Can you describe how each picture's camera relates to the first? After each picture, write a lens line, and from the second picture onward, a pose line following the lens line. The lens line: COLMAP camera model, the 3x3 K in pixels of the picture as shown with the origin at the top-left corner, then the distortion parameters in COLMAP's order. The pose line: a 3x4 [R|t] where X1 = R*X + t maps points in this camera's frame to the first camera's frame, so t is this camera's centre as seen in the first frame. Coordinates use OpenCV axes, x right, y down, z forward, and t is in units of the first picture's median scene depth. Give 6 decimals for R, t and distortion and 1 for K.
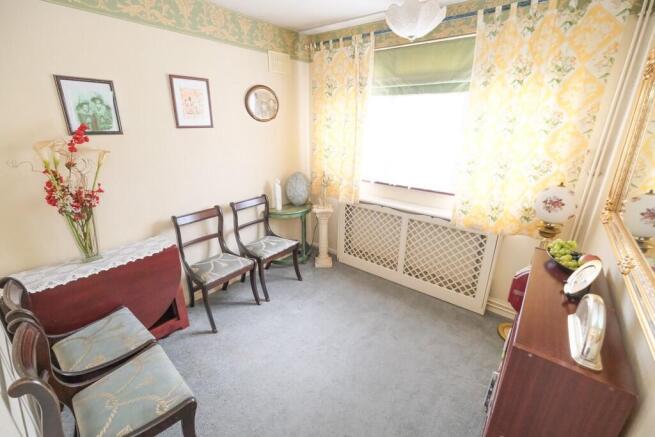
lens RADIAL K [[279.7, 0, 327.5], [0, 279.7, 218.5], [0, 0, 1]] dist [-0.005267, 0.000093]
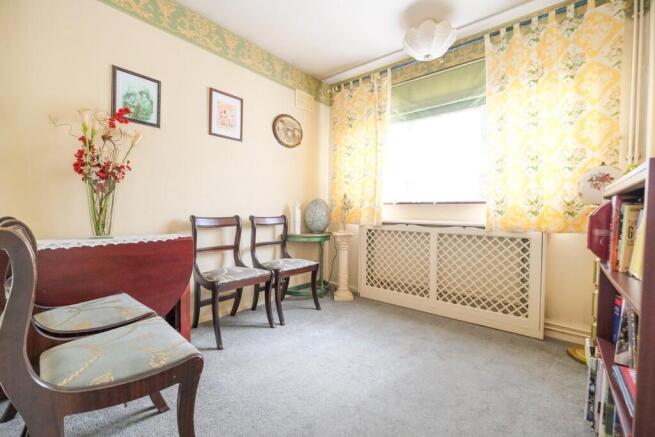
lens RADIAL K [[279.7, 0, 327.5], [0, 279.7, 218.5], [0, 0, 1]] dist [-0.005267, 0.000093]
pose [[0.999753, 0.003838, -0.021911, -0.068726], [-0.010319, 0.952621, -0.303985, 0.285626], [0.019706, 0.304136, 0.952425, 0.101362]]
